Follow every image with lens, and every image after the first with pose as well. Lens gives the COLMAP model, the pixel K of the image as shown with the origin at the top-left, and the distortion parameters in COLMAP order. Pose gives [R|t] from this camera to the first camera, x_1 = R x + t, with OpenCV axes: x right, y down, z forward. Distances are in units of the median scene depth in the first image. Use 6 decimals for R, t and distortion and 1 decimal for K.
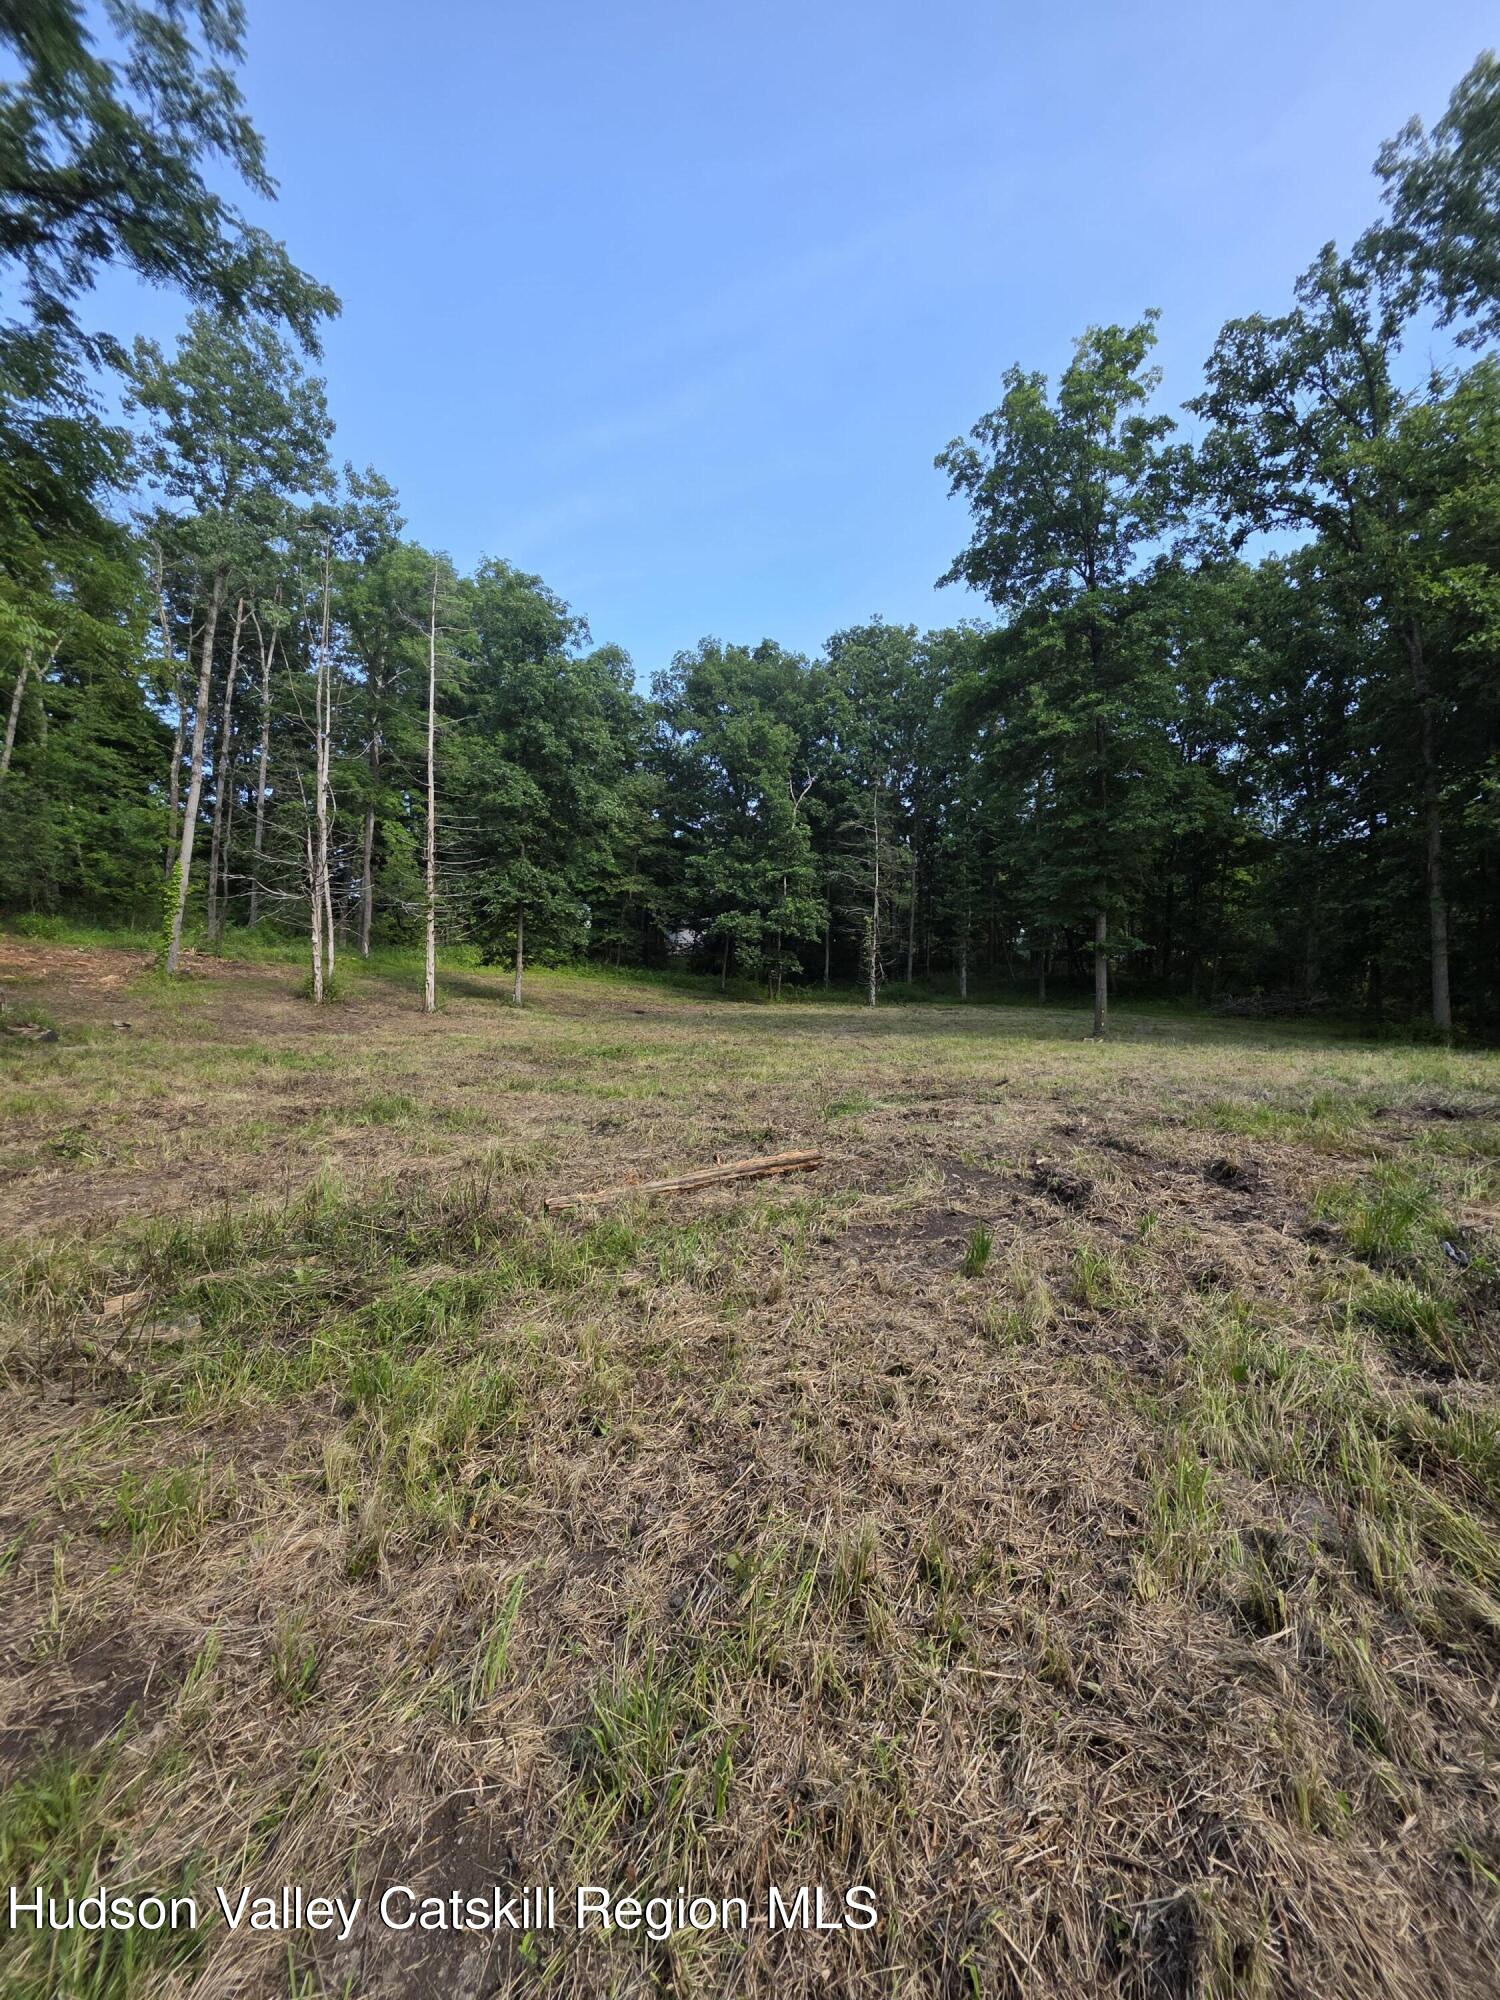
lens RADIAL K [[804.1, 0, 755.0], [0, 804.1, 1006.7], [0, 0, 1]] dist [0.008927, -0.002200]
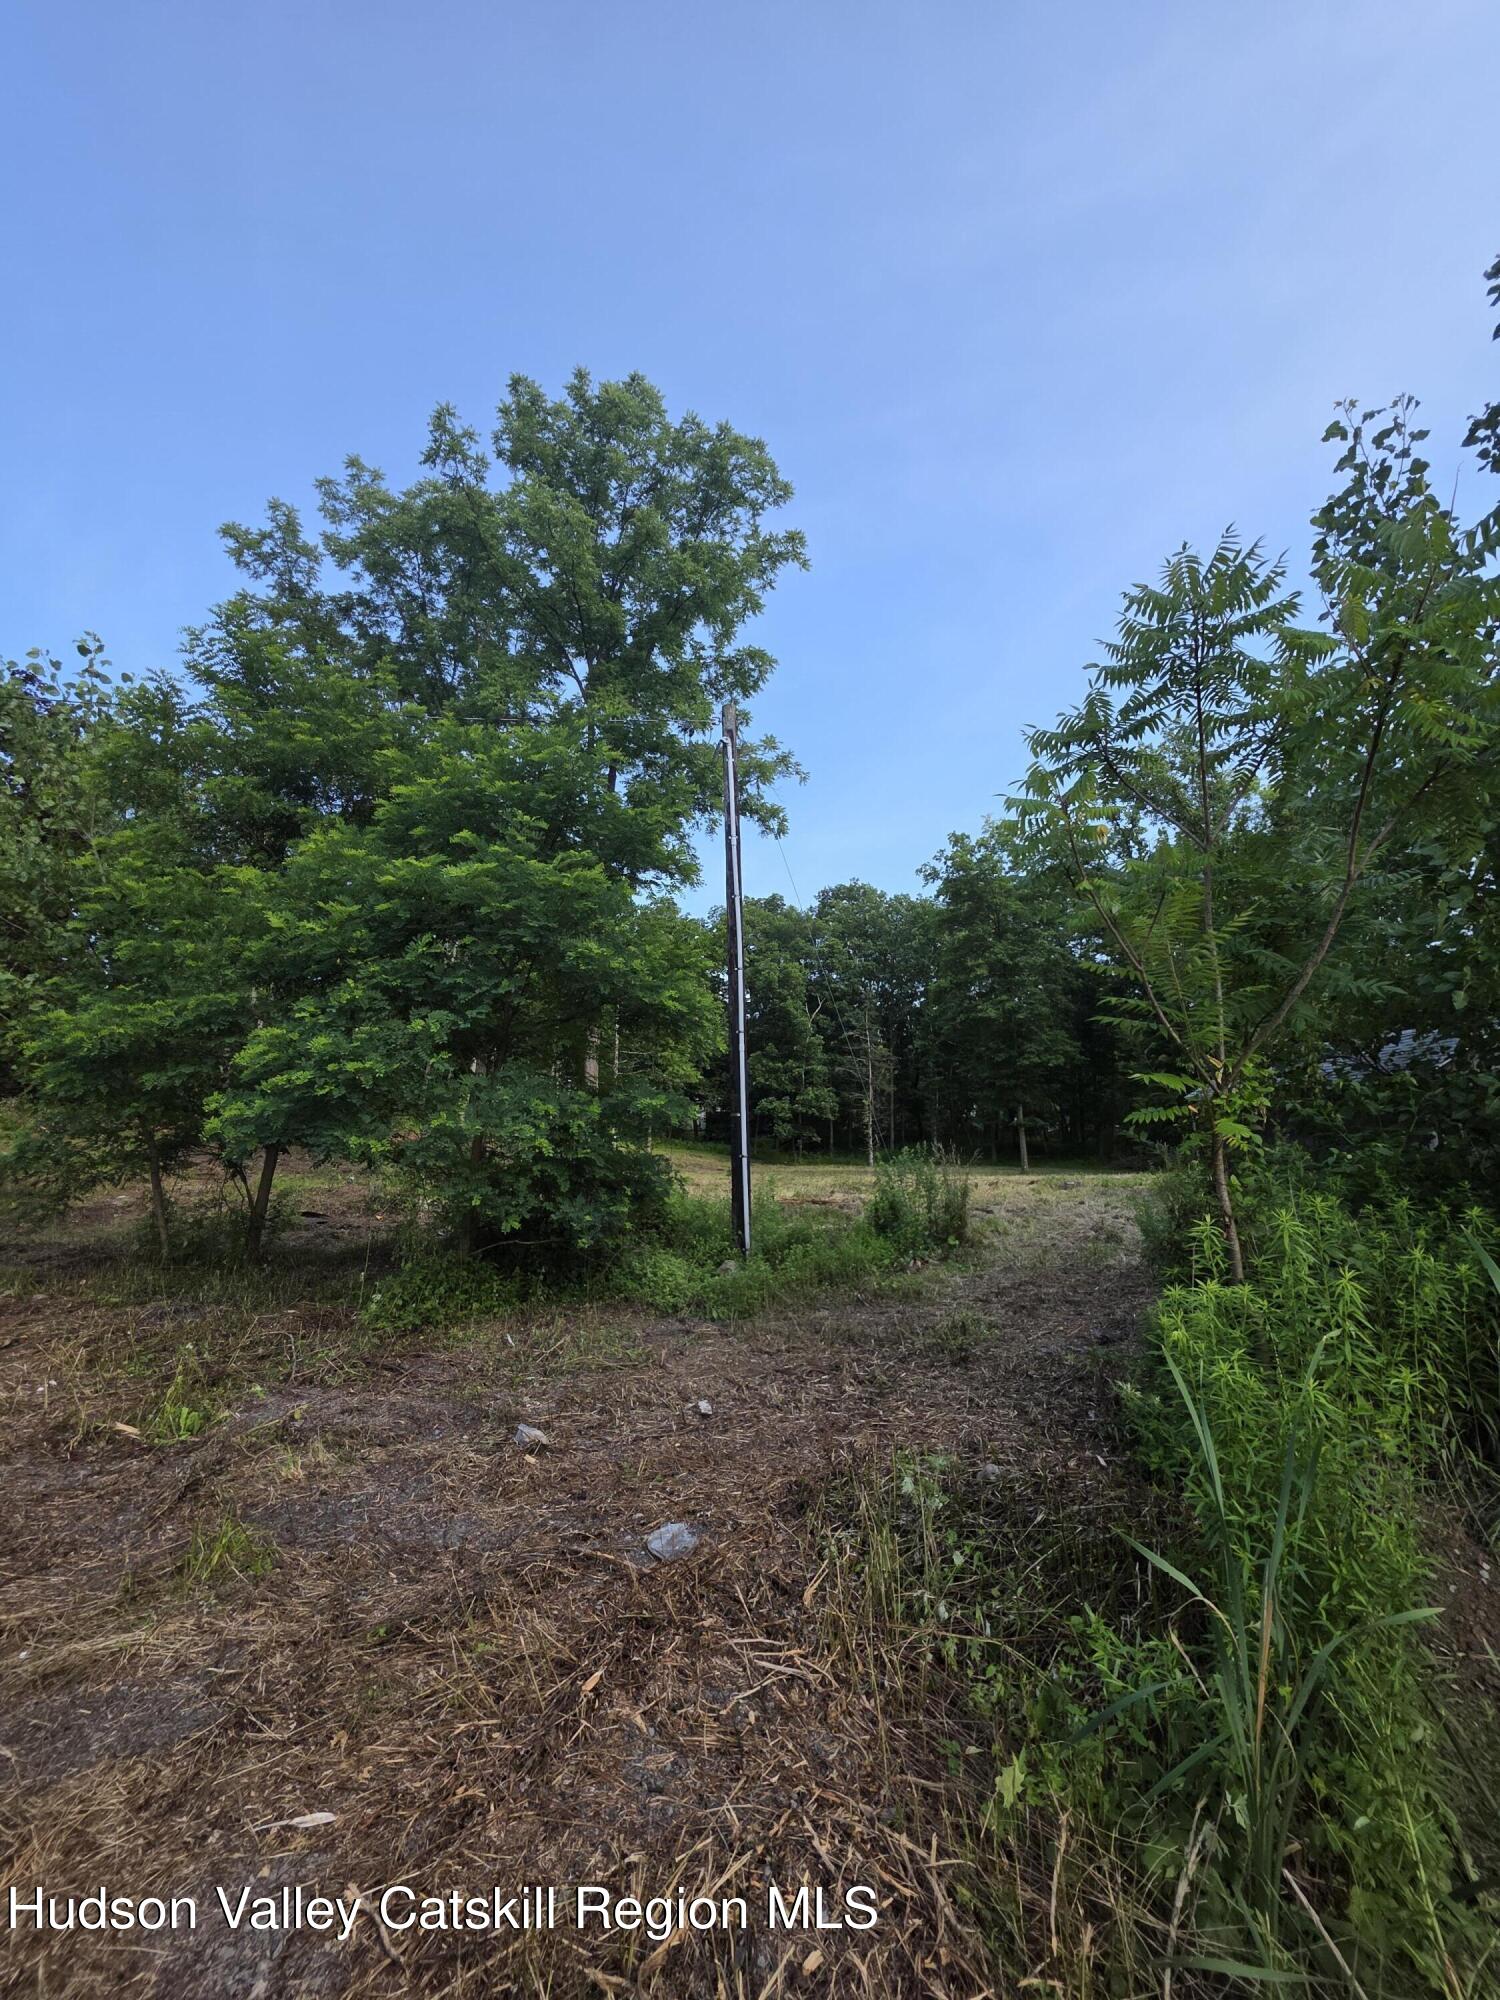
lens RADIAL K [[804.1, 0, 751.8], [0, 804.1, 1015.9], [0, 0, 1]] dist [0.008927, -0.002200]
pose [[0.998663, 0.000556, 0.051698, -0.670777], [0.009812, 0.979728, -0.200092, 0.108550], [-0.050761, 0.200331, 0.978412, -1.989849]]
